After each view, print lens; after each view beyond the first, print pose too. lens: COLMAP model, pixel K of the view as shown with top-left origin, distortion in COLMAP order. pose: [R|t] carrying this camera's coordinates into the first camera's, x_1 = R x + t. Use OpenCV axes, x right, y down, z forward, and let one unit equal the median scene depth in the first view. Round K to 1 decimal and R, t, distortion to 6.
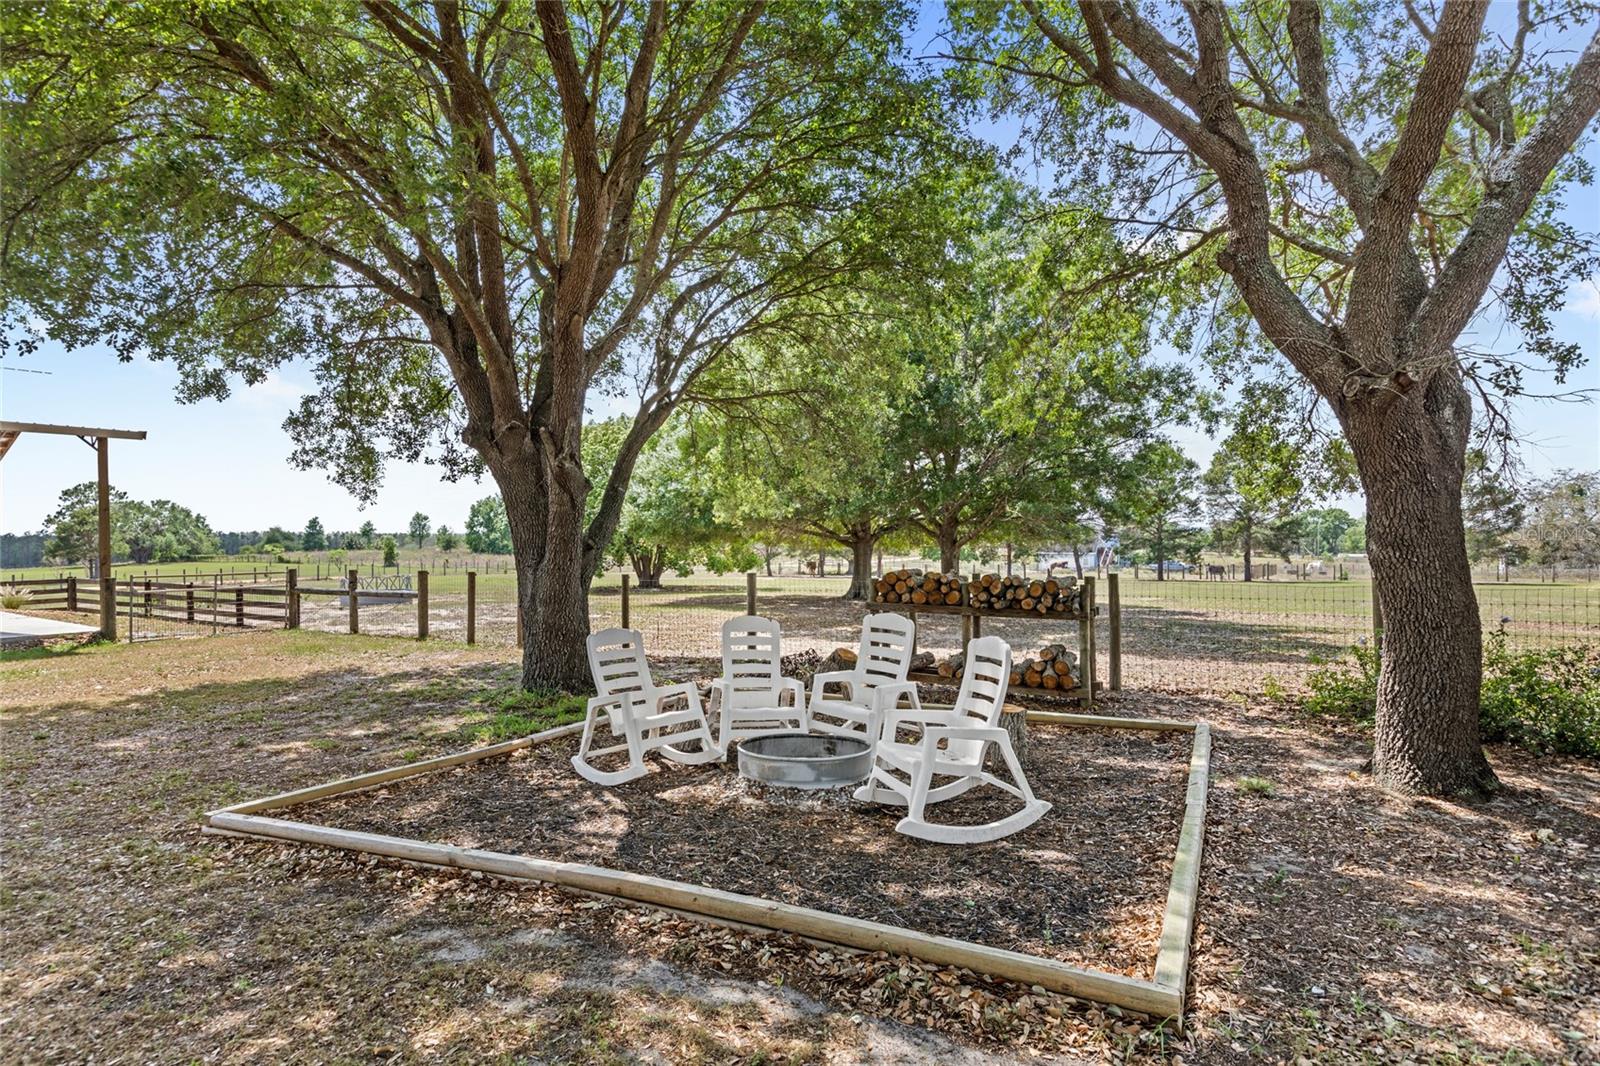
lens RADIAL K [[835.6, 0, 796.6], [0, 835.6, 541.8], [0, 0, 1]] dist [0.004223, -0.003627]
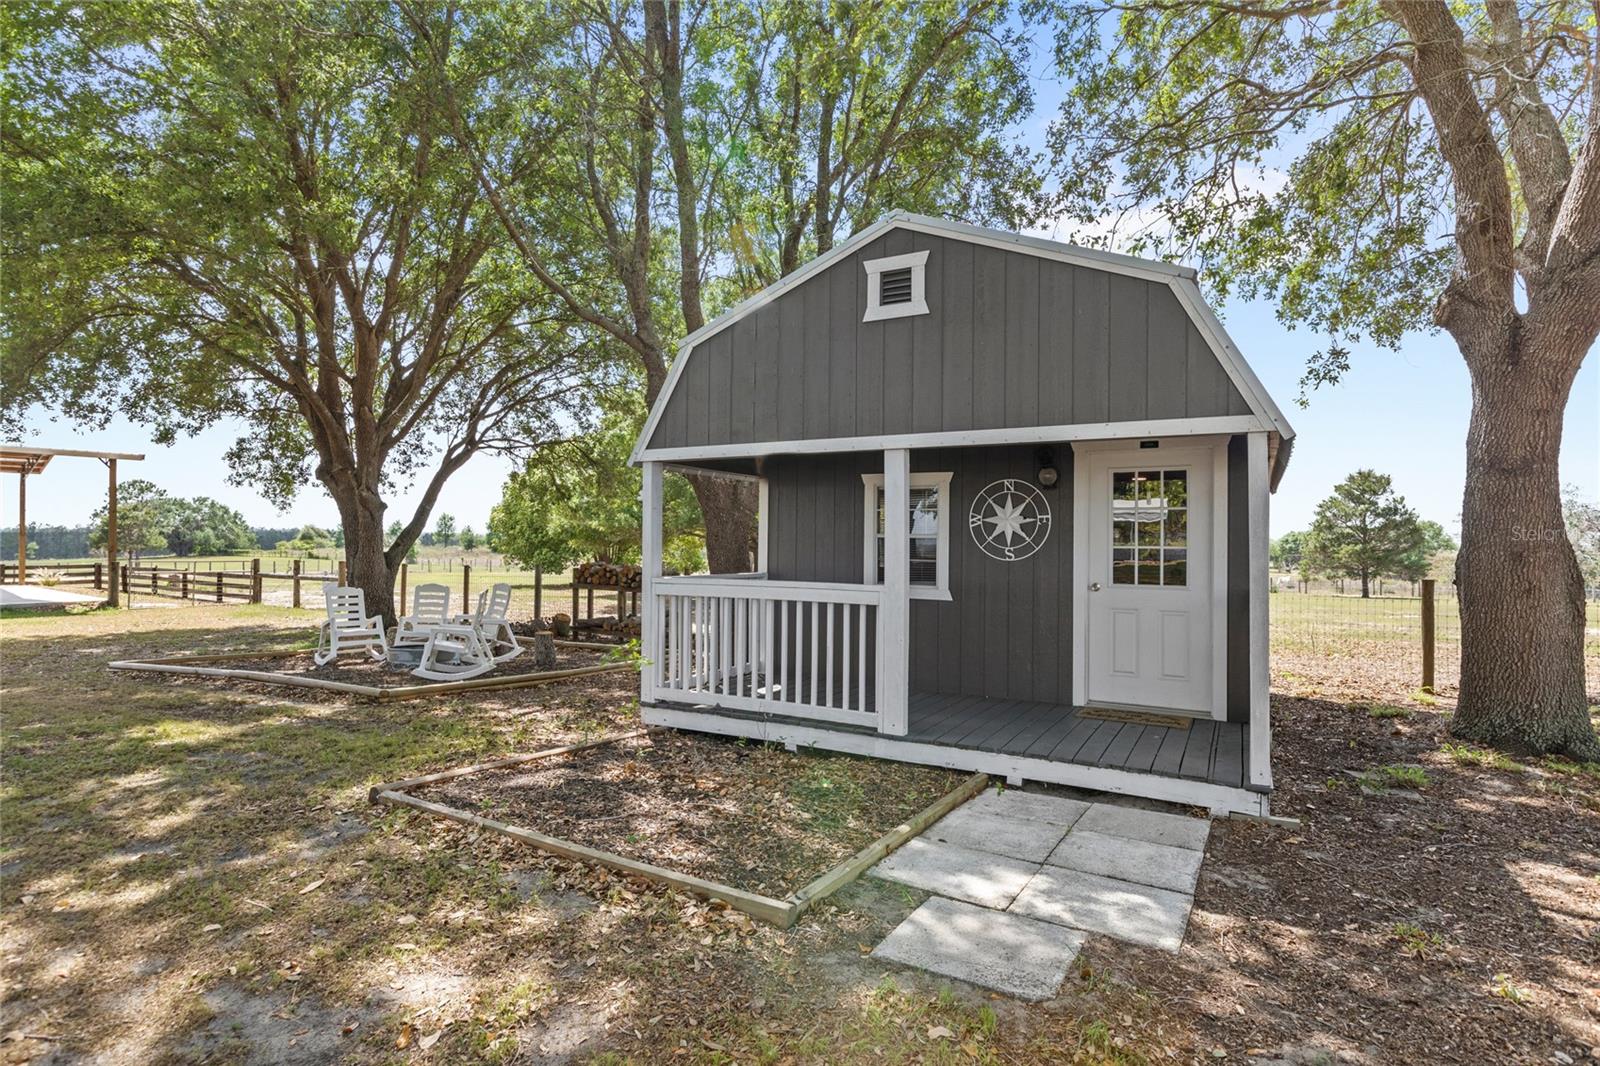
lens RADIAL K [[835.6, 0, 797.1], [0, 835.6, 537.0], [0, 0, 1]] dist [0.004223, -0.003627]
pose [[0.999204, 0.018594, -0.035307, 0.282951], [-0.019059, 0.999735, -0.012886, -0.000491], [0.035058, 0.013549, 0.999293, -0.272701]]
